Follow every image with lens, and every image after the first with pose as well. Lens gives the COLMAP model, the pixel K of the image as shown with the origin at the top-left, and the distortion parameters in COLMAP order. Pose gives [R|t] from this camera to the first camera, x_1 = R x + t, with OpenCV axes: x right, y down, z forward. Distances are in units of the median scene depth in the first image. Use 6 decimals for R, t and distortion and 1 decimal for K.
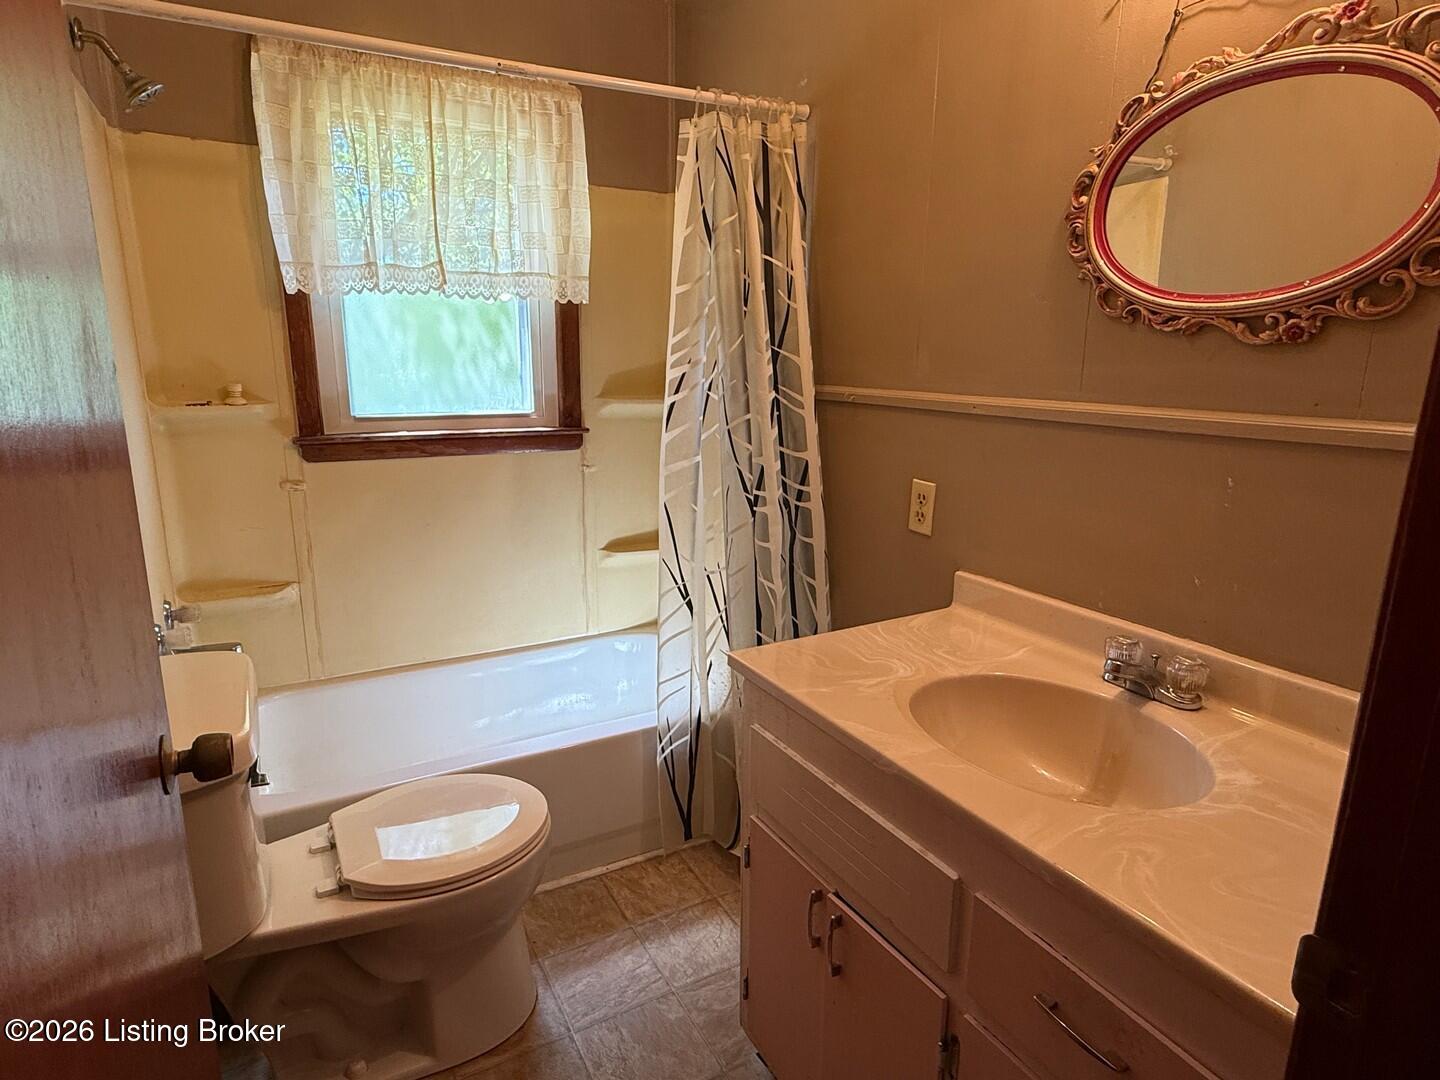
lens RADIAL K [[804.7, 0, 720.0], [0, 804.7, 540.0], [0, 0, 1]] dist [-0.002533, -0.001085]
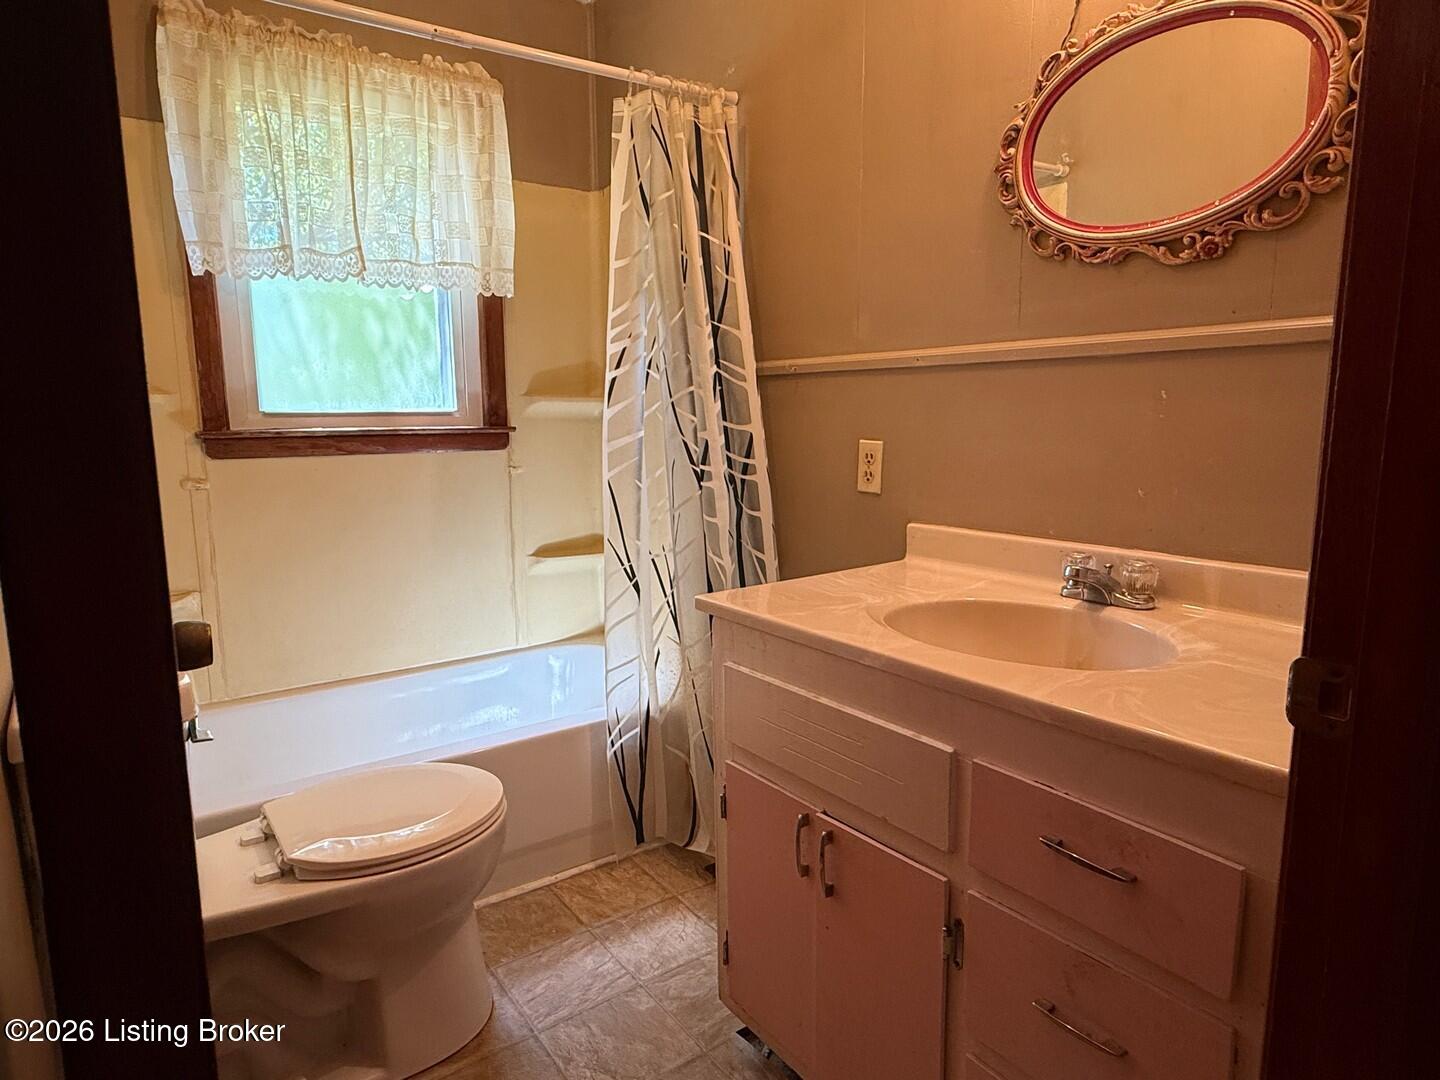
lens RADIAL K [[846.8, 0, 720.0], [0, 846.8, 540.0], [0, 0, 1]] dist [-0.002302, -0.000978]
pose [[0.992896, -0.034689, 0.113821, -0.055220], [0.043095, 0.996455, -0.072245, 0.108612], [-0.110911, 0.076637, 0.990871, -0.025518]]
